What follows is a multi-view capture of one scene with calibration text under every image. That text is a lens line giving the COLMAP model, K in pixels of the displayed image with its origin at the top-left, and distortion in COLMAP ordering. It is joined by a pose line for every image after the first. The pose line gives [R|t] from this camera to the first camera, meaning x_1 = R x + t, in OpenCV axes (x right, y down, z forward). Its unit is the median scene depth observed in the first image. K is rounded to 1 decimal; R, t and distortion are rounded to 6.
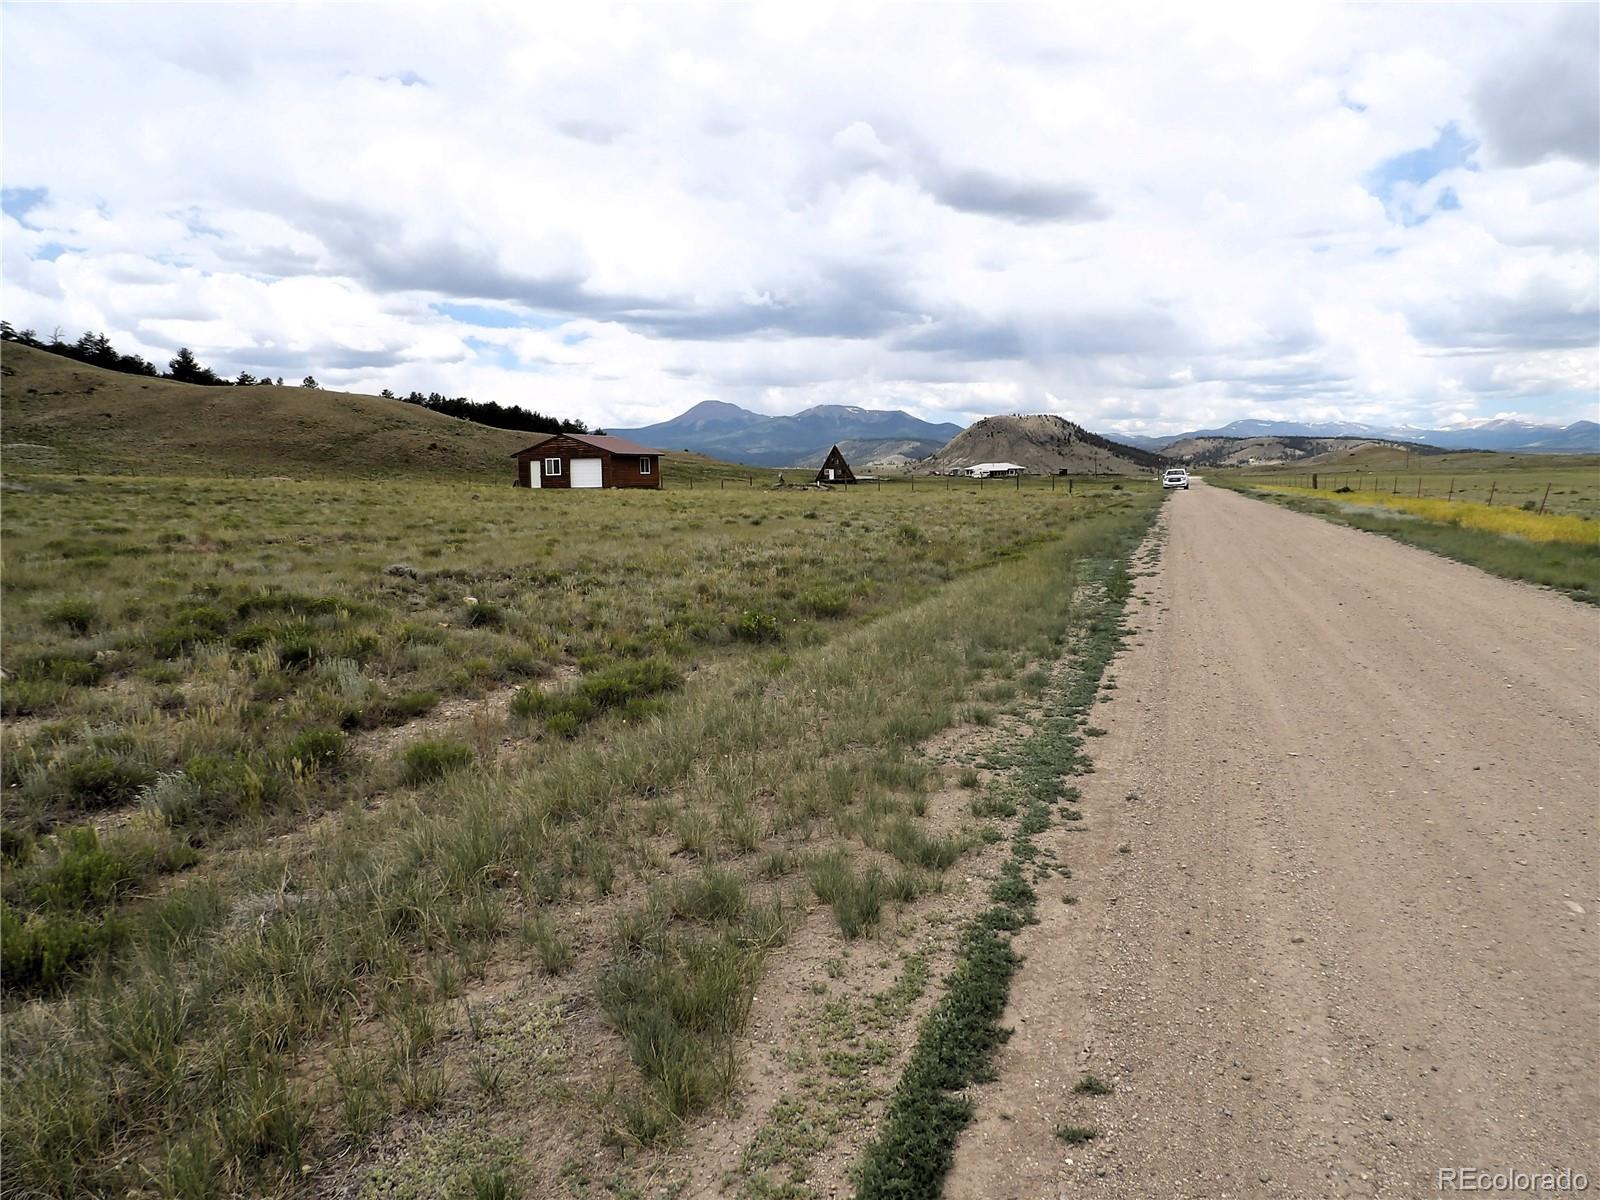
lens RADIAL K [[1143.6, 0, 809.3], [0, 1143.6, 598.0], [0, 0, 1]] dist [-0.006882, 0.002756]
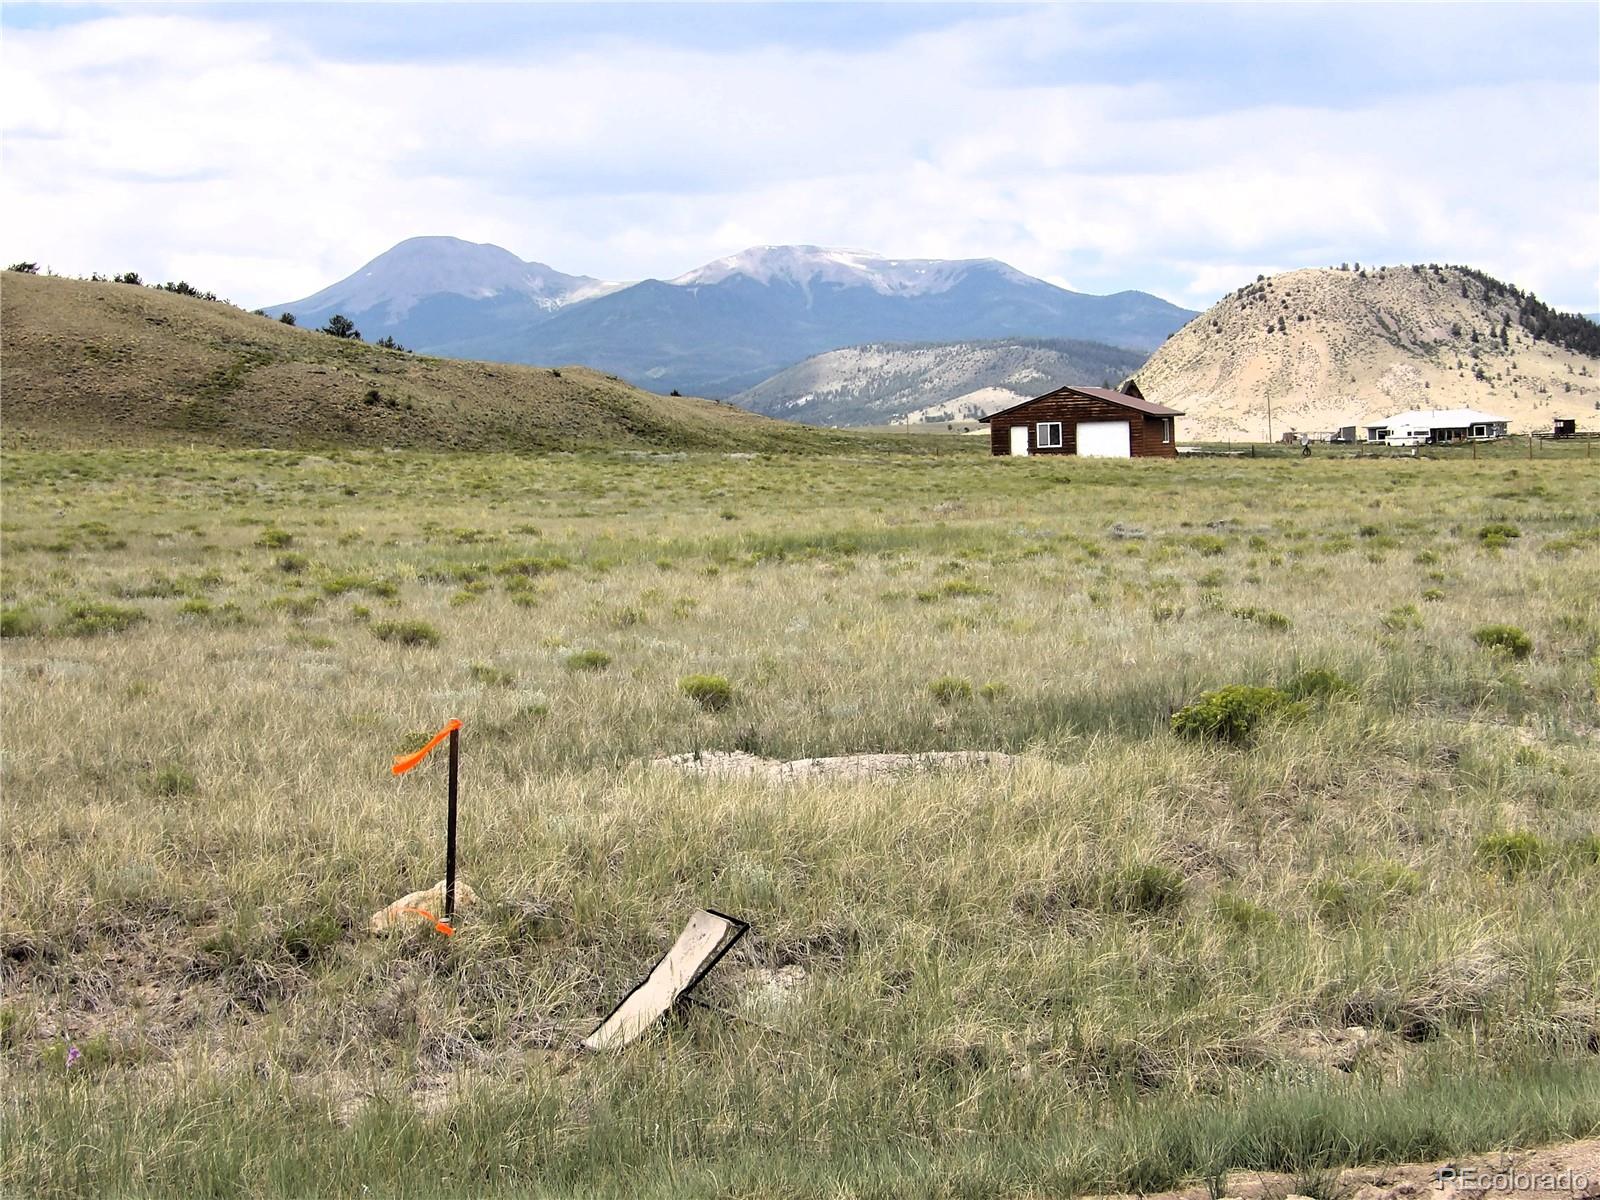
lens RADIAL K [[3541.4, 0, 800.0], [0, 3541.4, 600.0], [0, 0, 1]] dist [0.033203, -0.026568]
pose [[0.999215, -0.022034, 0.032915, -0.116156], [0.024150, 0.997570, -0.065354, 0.029920], [-0.031395, 0.066098, 0.997319, -0.278636]]
